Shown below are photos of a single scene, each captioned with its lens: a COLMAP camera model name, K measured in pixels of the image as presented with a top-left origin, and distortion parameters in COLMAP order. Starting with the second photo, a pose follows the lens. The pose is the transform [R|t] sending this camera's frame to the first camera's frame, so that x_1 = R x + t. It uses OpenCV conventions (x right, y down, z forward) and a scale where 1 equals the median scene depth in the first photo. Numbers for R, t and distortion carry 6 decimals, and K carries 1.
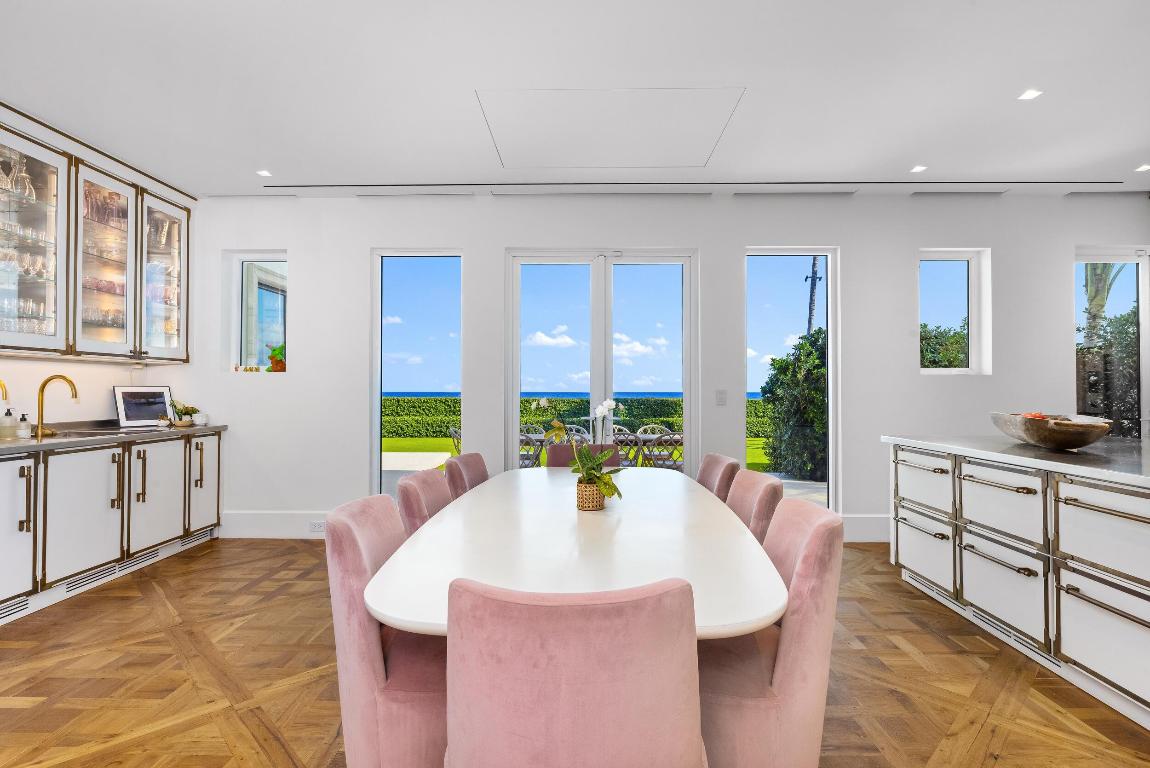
lens RADIAL K [[573.7, 0, 569.6], [0, 573.7, 381.7], [0, 0, 1]] dist [-0.003949, 0.000591]
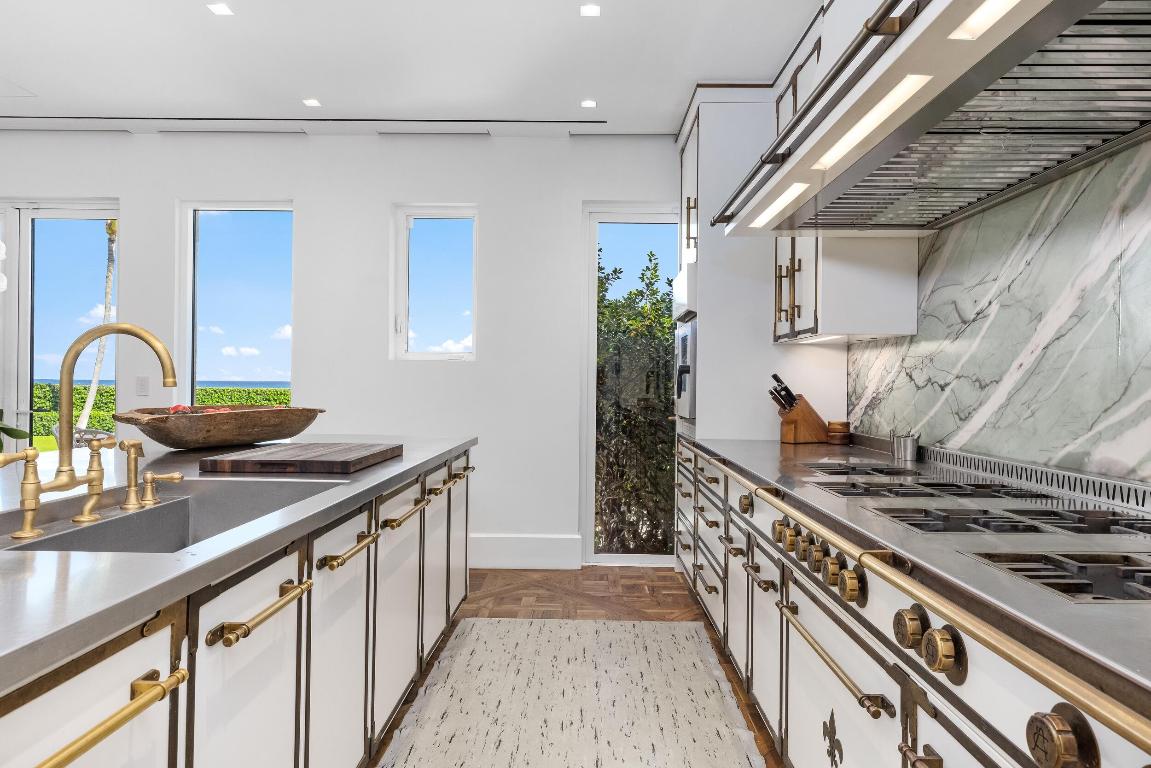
lens RADIAL K [[719.0, 0, 570.5], [0, 719.0, 382.3], [0, 0, 1]] dist [0.000042, 0.003026]
pose [[0.999932, 0.010396, 0.005326, 1.224865], [-0.010467, 0.999853, 0.013601, 0.005812], [-0.005184, -0.013655, 0.999893, -0.008680]]
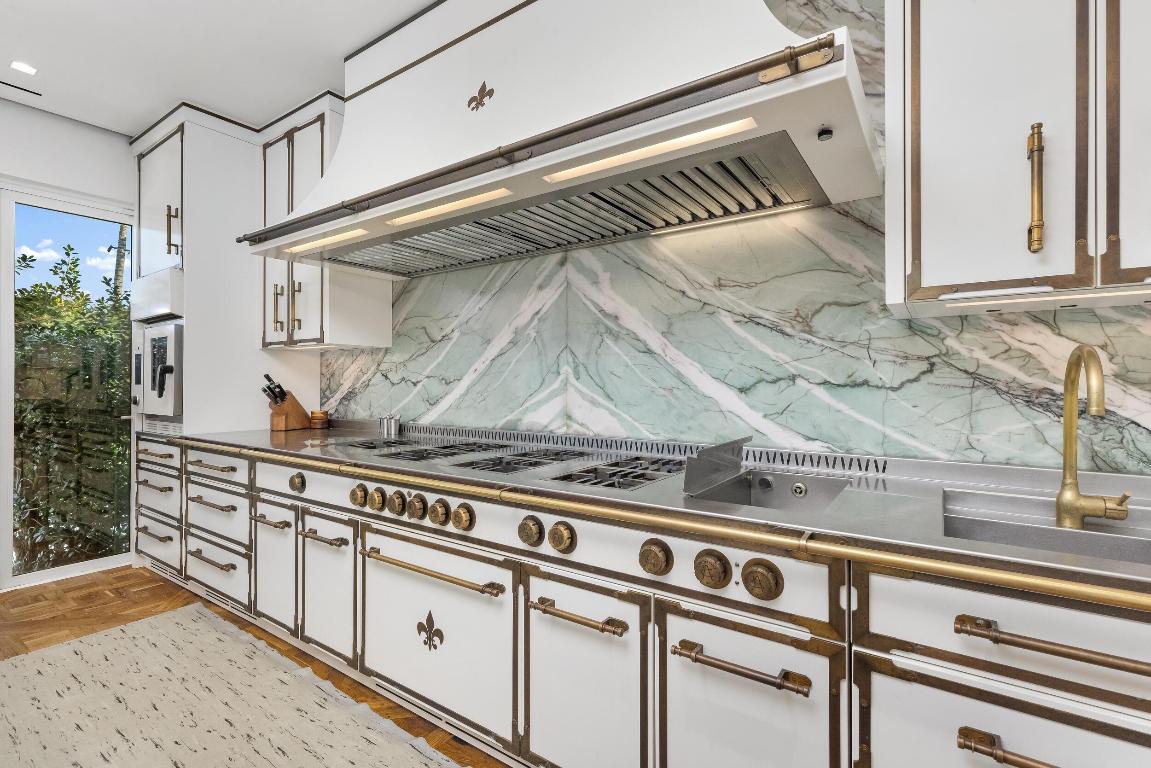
lens RADIAL K [[525.5, 0, 576.9], [0, 525.5, 382.1], [0, 0, 1]] dist [0.001814, 0.000669]
pose [[0.549810, 0.001122, 0.835289, 1.048113], [-0.011471, 0.999915, 0.006207, 0.006738], [-0.835211, -0.012995, 0.549776, 0.085970]]
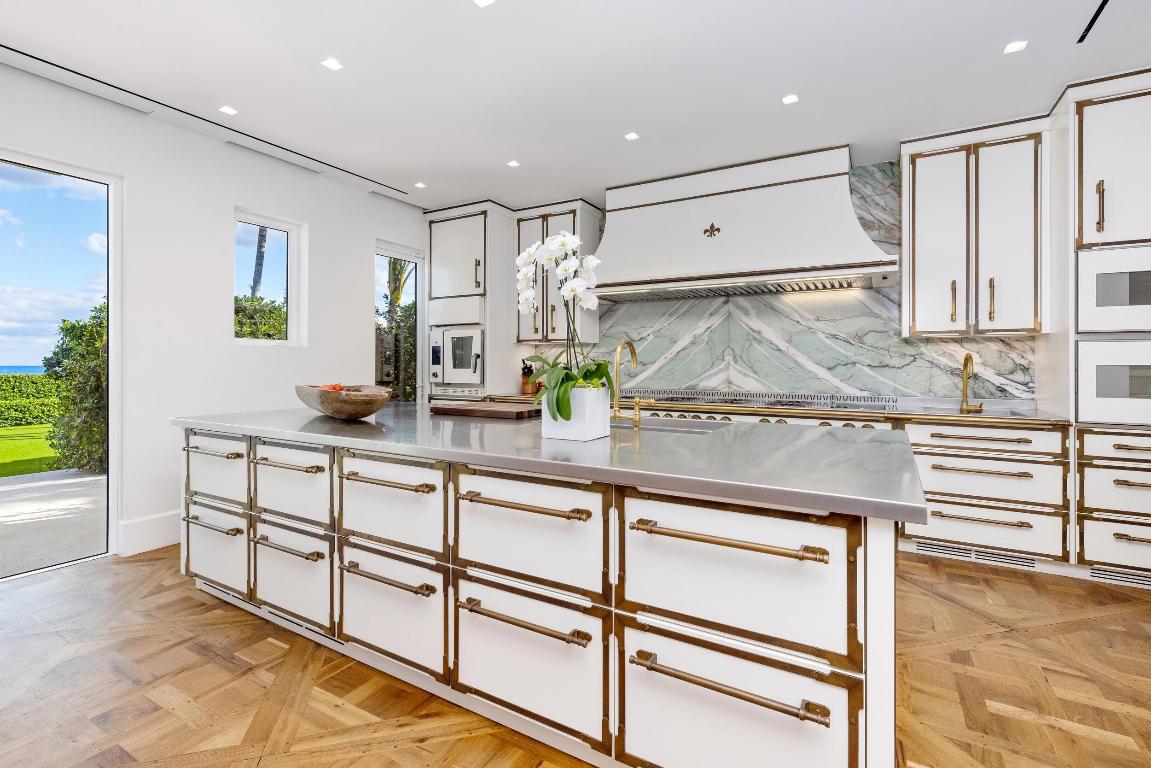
lens RADIAL K [[525.5, 0, 579.1], [0, 525.5, 362.2], [0, 0, 1]] dist [0.001814, 0.000669]
pose [[0.475882, 0.003819, 0.879501, 0.208485], [-0.014981, 0.999881, 0.003765, 0.005797], [-0.879382, -0.014967, 0.475882, 0.183416]]
